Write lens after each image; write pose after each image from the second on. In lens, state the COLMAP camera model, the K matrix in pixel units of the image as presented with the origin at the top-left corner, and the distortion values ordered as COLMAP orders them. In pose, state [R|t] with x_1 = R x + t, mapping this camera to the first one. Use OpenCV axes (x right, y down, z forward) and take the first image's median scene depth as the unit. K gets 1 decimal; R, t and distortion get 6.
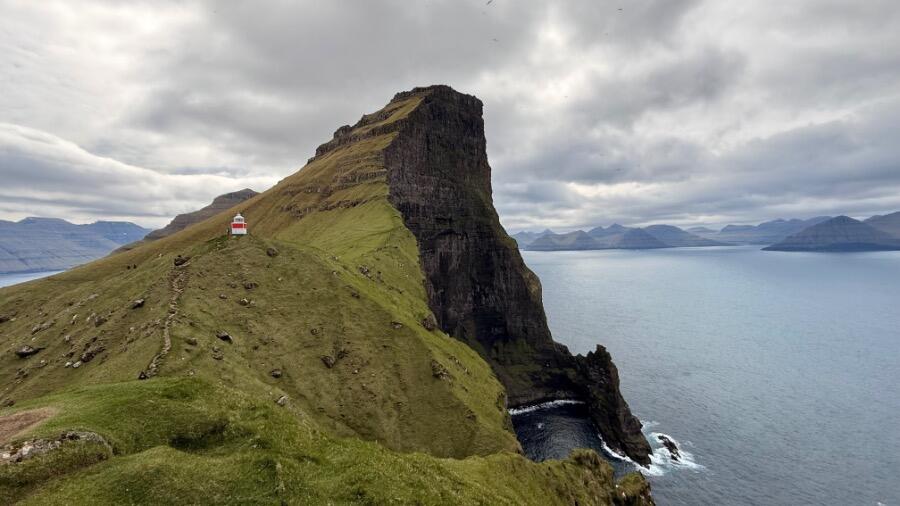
lens RADIAL K [[356.5, 0, 447.6], [0, 356.5, 254.3], [0, 0, 1]] dist [-0.002181, 0.000182]
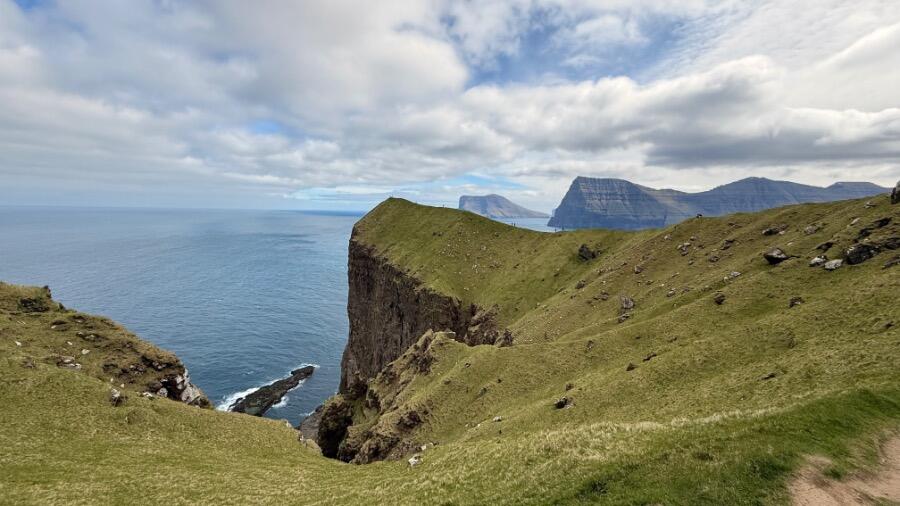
lens RADIAL K [[356.5, 0, 447.6], [0, 356.5, 254.3], [0, 0, 1]] dist [-0.002181, 0.000182]
pose [[-0.116478, 0.143587, -0.982759, -0.109649], [-0.048521, 0.987490, 0.150029, 0.053871], [0.992007, 0.065159, -0.108054, 0.114911]]
